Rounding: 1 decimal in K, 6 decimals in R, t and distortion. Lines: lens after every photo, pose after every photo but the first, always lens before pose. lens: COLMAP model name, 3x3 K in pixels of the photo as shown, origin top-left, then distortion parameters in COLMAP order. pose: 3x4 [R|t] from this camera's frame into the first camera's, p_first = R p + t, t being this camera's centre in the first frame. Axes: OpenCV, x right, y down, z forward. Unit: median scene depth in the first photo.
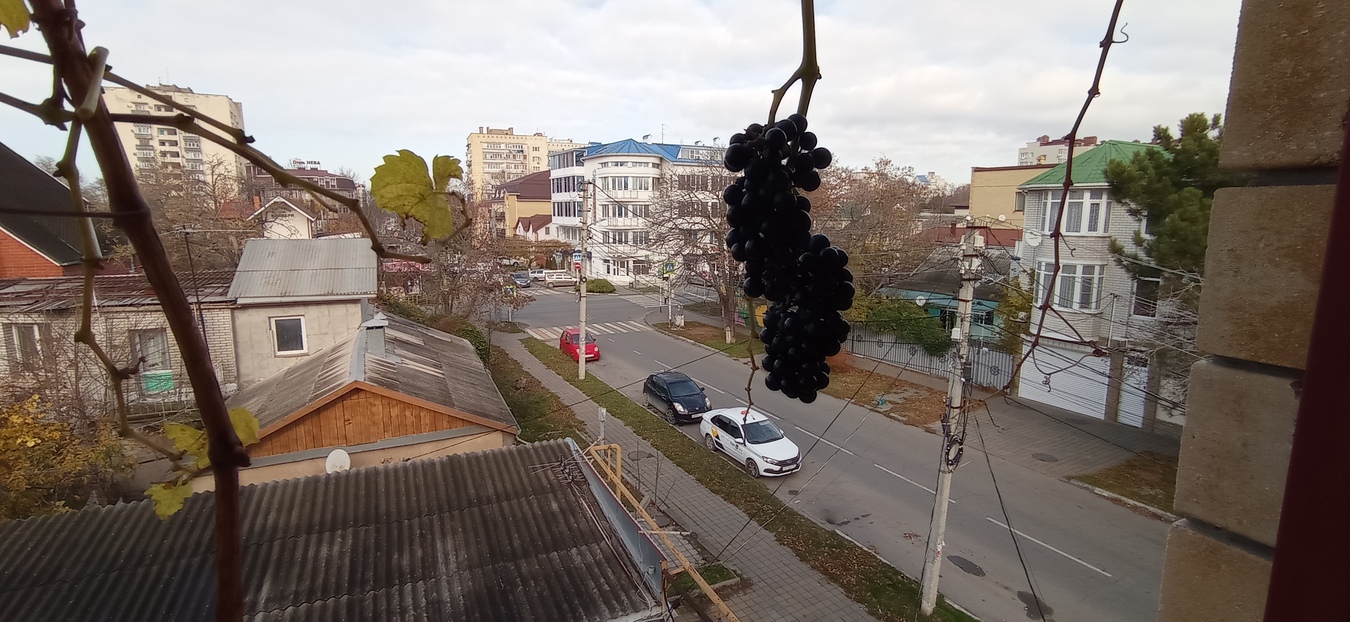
lens RADIAL K [[611.3, 0, 683.6], [0, 611.3, 305.4], [0, 0, 1]] dist [-0.047345, 0.023171]
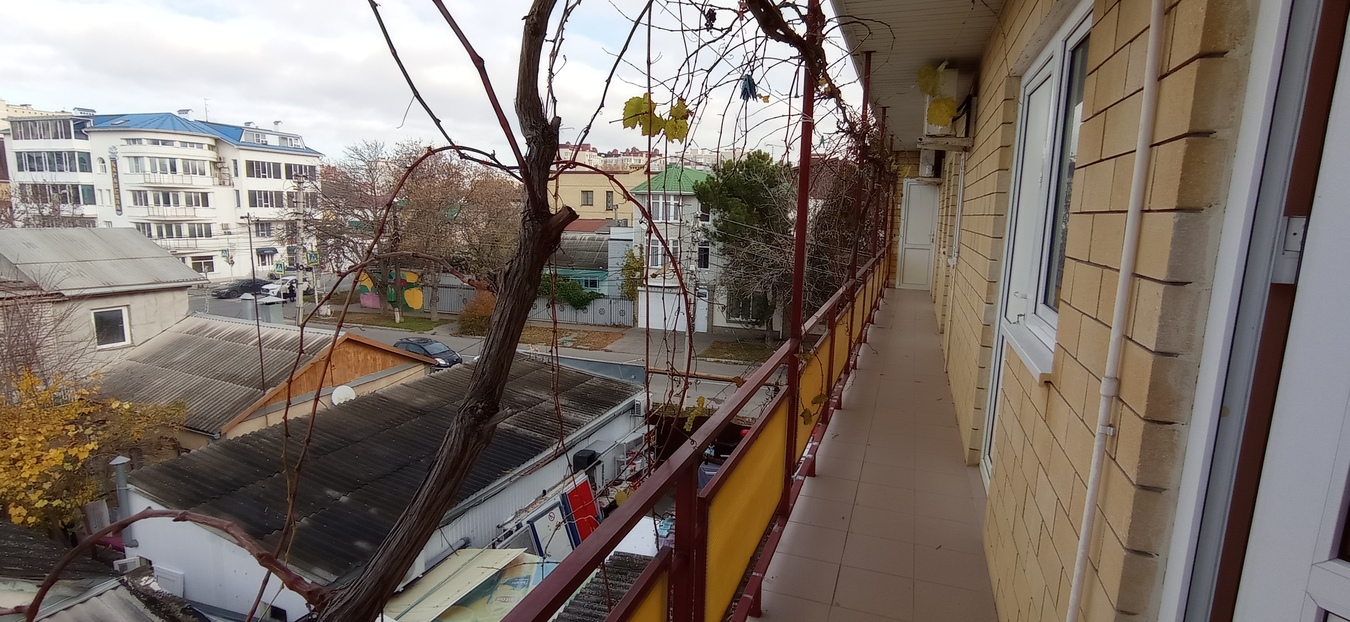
lens RADIAL K [[611.3, 0, 683.6], [0, 611.3, 305.4], [0, 0, 1]] dist [-0.047345, 0.023171]
pose [[0.721348, -0.093687, 0.686207, -0.170403], [0.083718, 0.995338, 0.047888, 0.012040], [-0.687494, 0.022904, 0.725829, -0.085660]]
